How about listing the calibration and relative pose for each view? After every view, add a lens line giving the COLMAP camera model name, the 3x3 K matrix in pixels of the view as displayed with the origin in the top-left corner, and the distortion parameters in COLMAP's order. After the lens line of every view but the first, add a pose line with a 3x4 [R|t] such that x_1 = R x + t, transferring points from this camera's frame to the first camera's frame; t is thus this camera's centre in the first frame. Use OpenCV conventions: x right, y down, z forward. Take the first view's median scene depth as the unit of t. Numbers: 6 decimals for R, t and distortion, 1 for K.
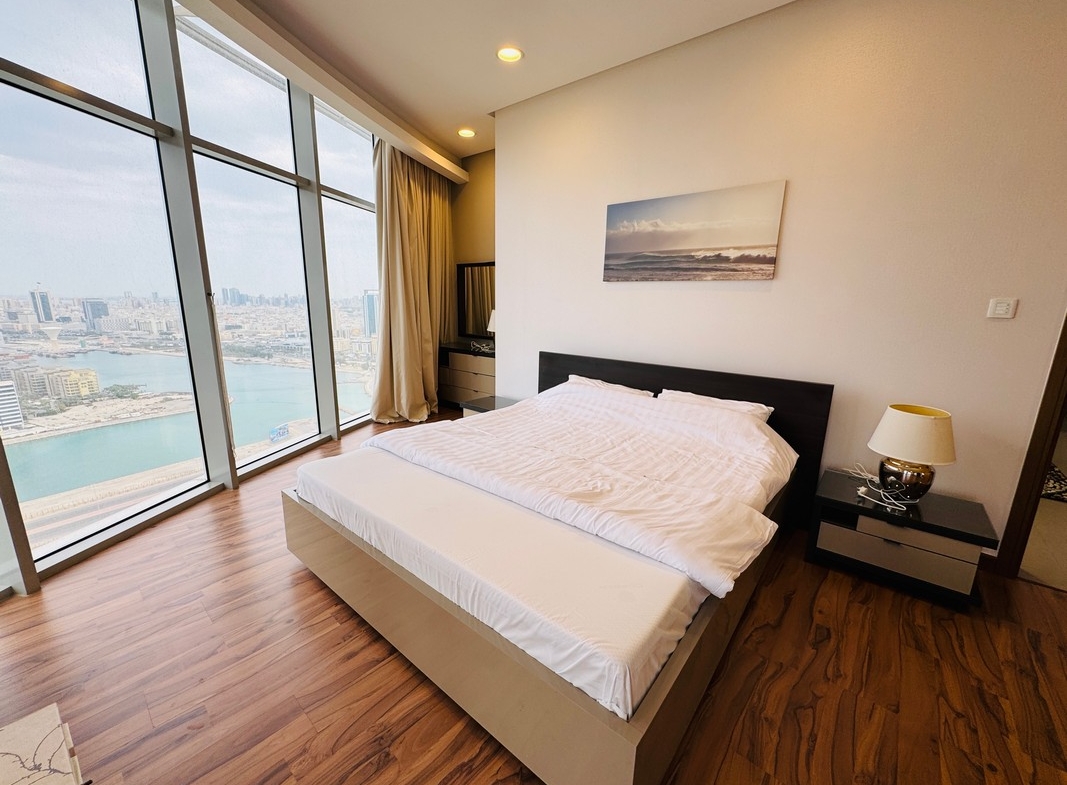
lens RADIAL K [[424.4, 0, 531.5], [0, 424.4, 394.3], [0, 0, 1]] dist [-0.003411, -0.000185]
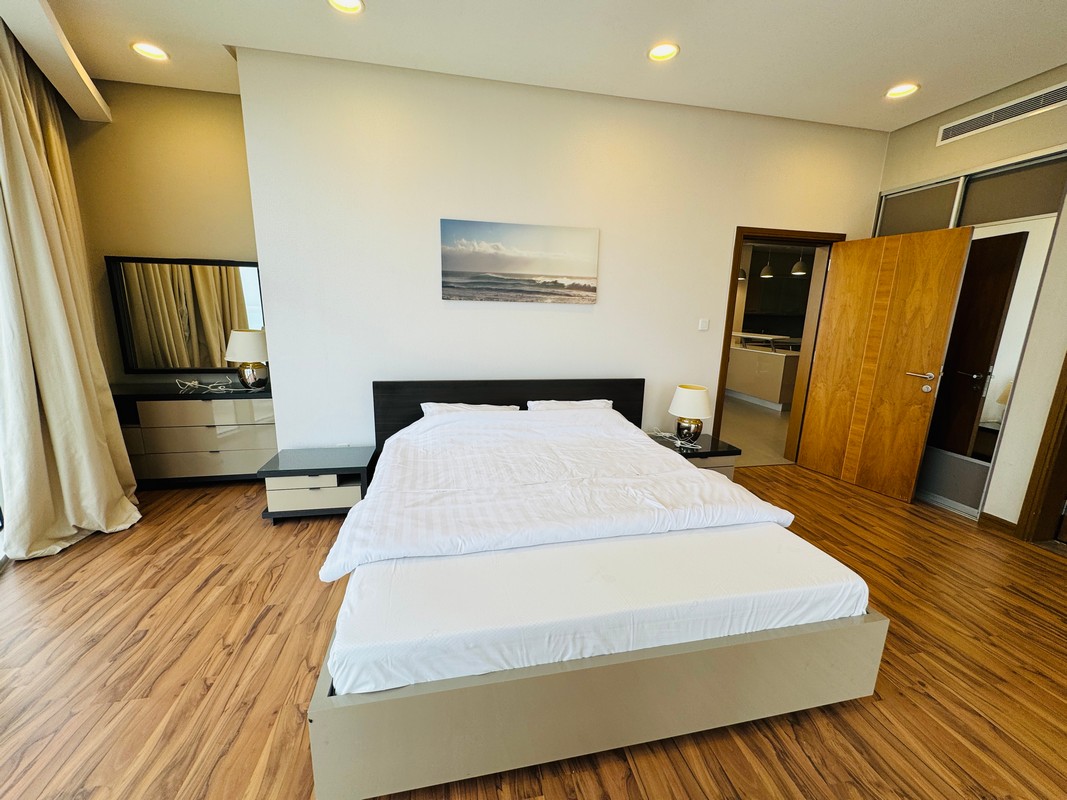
lens RADIAL K [[424.4, 0, 526.0], [0, 424.4, 403.0], [0, 0, 1]] dist [-0.003411, -0.000185]
pose [[0.624020, -0.172521, 0.762126, -0.556912], [0.159482, 0.982912, 0.091919, -0.114596], [-0.764961, 0.064186, 0.640871, 0.317370]]
